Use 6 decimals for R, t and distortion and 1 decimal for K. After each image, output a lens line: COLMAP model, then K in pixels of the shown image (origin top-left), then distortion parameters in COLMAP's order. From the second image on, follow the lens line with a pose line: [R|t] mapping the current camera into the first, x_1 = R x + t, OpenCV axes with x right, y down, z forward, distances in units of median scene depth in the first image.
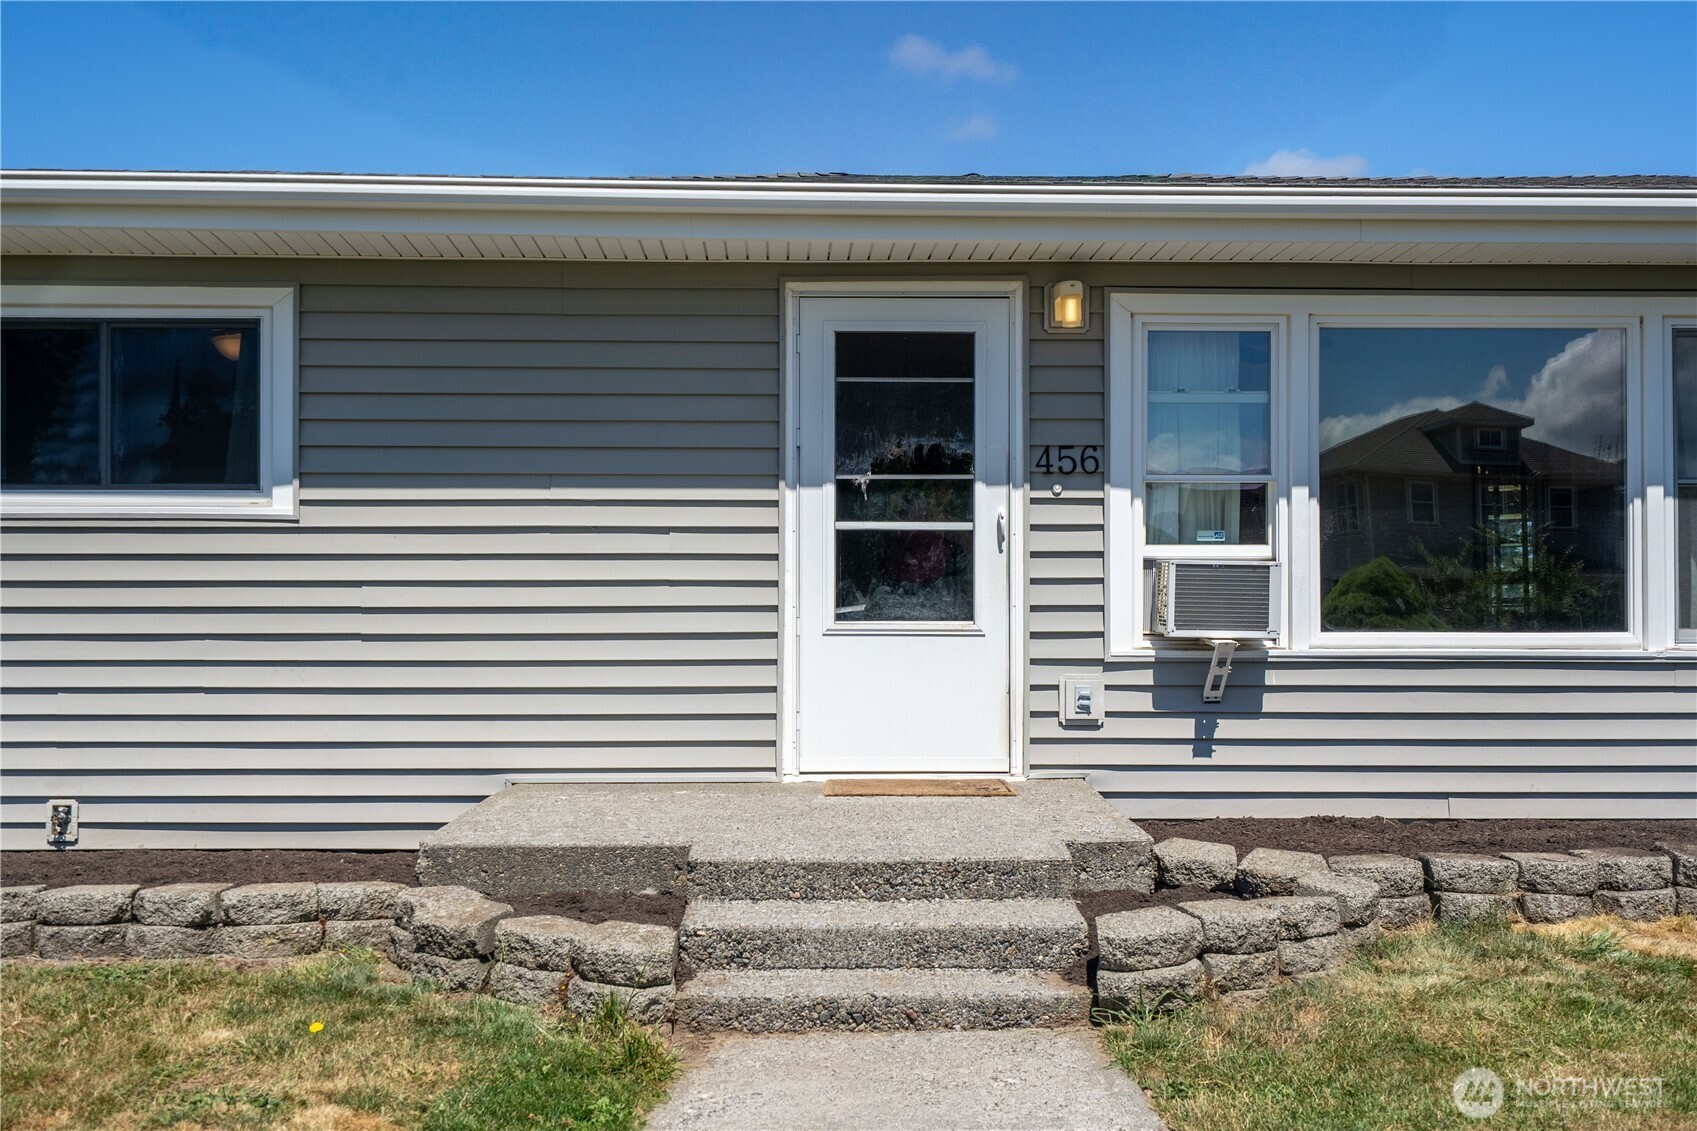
lens RADIAL K [[1547.9, 0, 833.6], [0, 1547.9, 569.9], [0, 0, 1]] dist [0.008324, 0.000000]
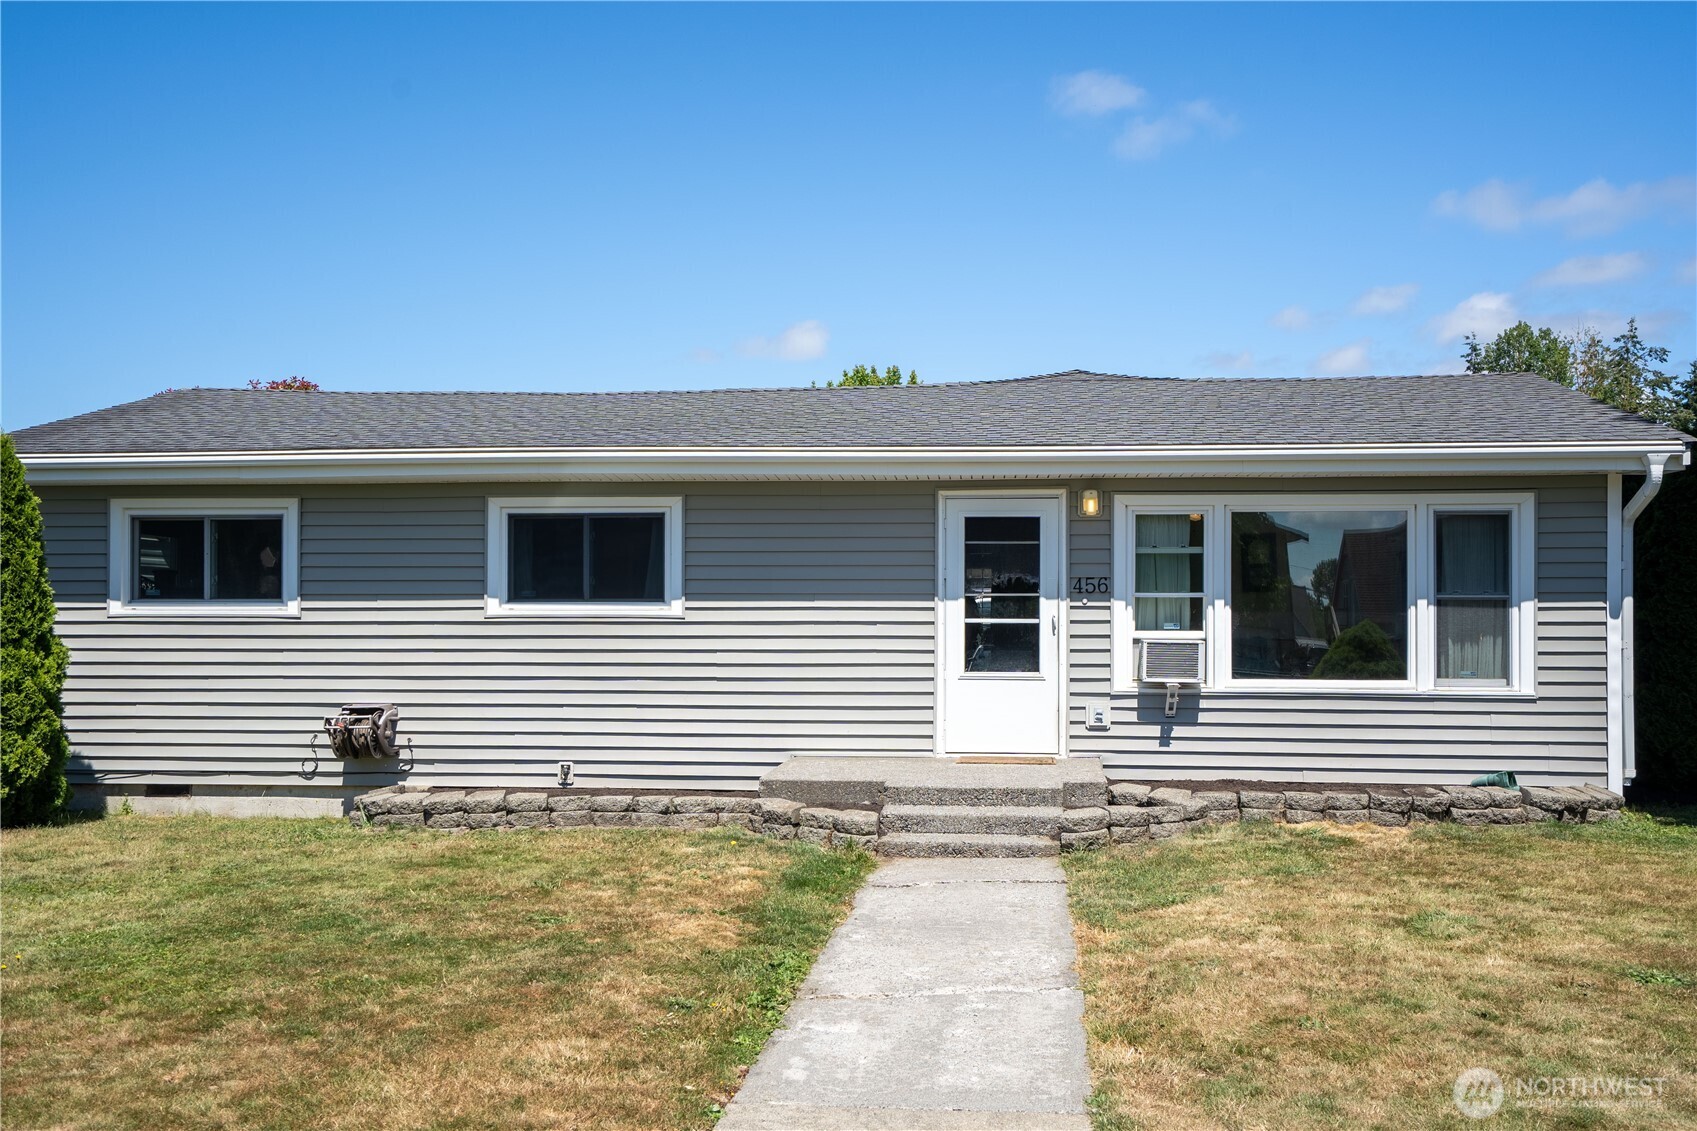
lens RADIAL K [[1408.7, 0, 905.9], [0, 1408.7, 597.2], [0, 0, 1]] dist [0.034634, -0.004414]
pose [[0.996155, 0.001170, -0.087599, 0.080529], [-0.001263, 0.999999, -0.001008, -0.056069], [0.087598, 0.001114, 0.996155, -0.713288]]
